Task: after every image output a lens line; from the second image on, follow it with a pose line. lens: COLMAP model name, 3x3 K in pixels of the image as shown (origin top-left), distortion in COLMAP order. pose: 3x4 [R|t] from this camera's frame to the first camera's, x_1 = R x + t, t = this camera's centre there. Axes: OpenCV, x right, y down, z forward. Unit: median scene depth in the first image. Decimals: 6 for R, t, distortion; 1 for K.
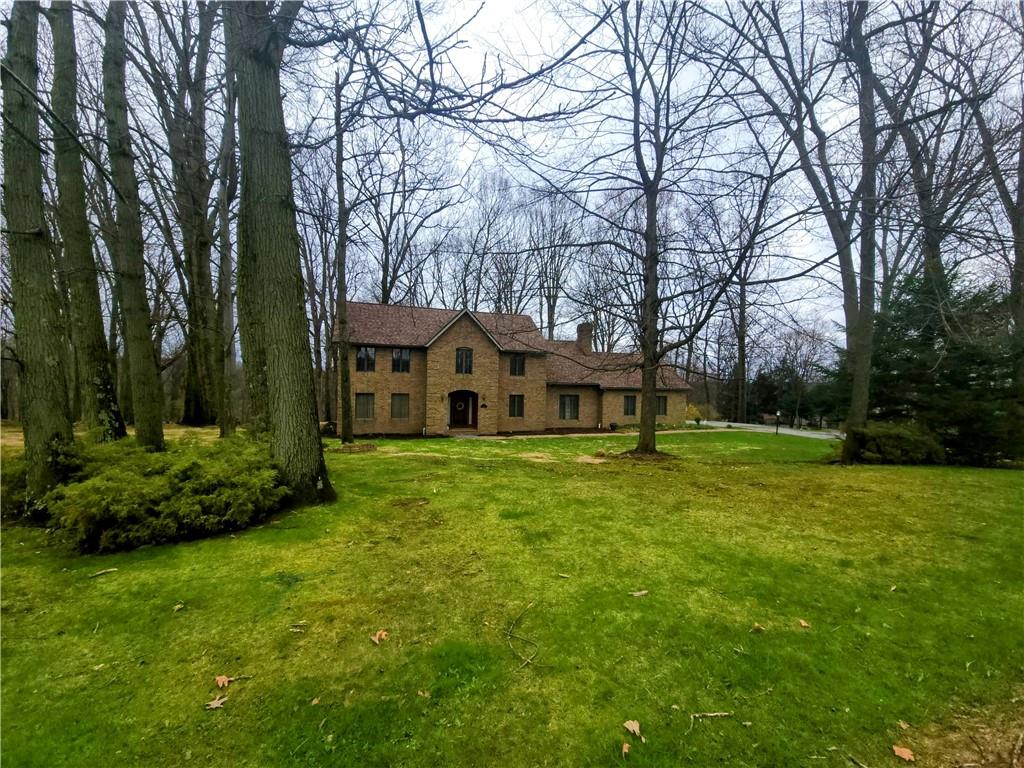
lens RADIAL K [[413.9, 0, 512.0], [0, 413.9, 384.0], [0, 0, 1]] dist [-0.000060, 0.000019]
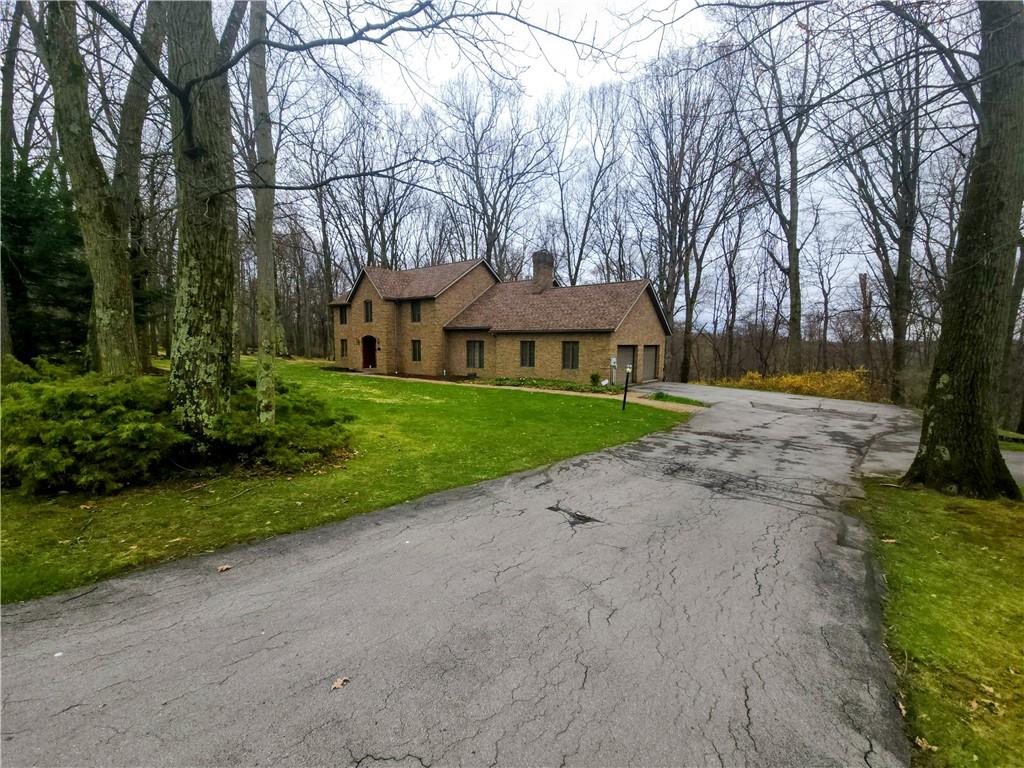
lens RADIAL K [[413.9, 0, 512.0], [0, 413.9, 384.0], [0, 0, 1]] dist [-0.000060, 0.000019]
pose [[0.543898, 0.079265, -0.835399, 1.107100], [0.010755, 0.994788, 0.101391, 0.035901], [0.839083, -0.064131, 0.540211, 0.667301]]
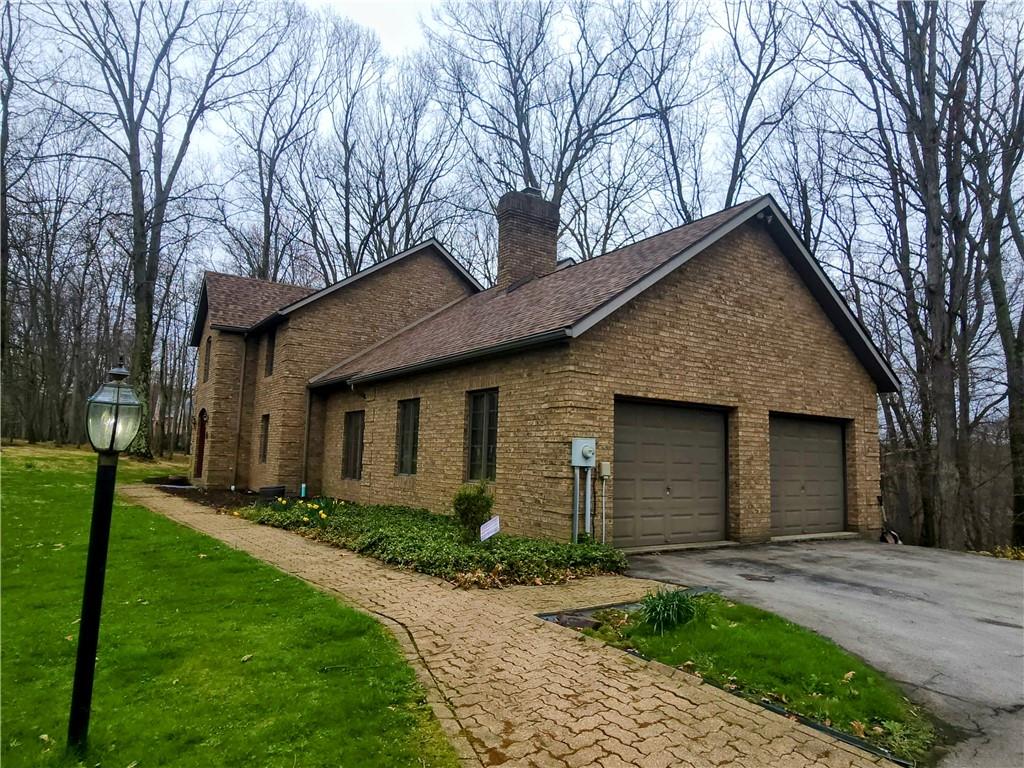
lens RADIAL K [[629.6, 0, 512.0], [0, 629.6, 384.0], [0, 0, 1]] dist [0.003158, 0.001053]
pose [[0.270811, -0.109586, -0.956375, 0.839298], [-0.008980, 0.993168, -0.116345, 0.079271], [0.962591, 0.040096, 0.267976, 1.149323]]
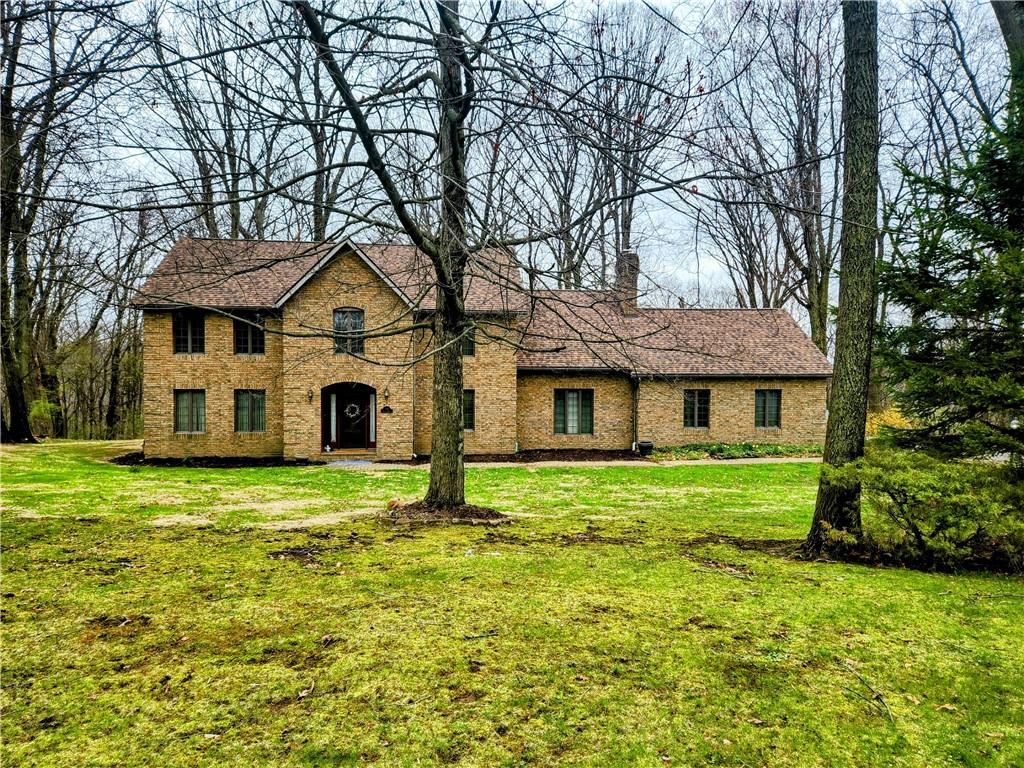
lens RADIAL K [[674.0, 0, 512.0], [0, 674.0, 384.0], [0, 0, 1]] dist [0.002761, 0.000247]
pose [[0.972848, -0.011568, -0.231156, 0.307056], [0.015452, 0.999768, 0.015002, 0.006261], [0.230928, -0.018166, 0.972801, 0.144171]]
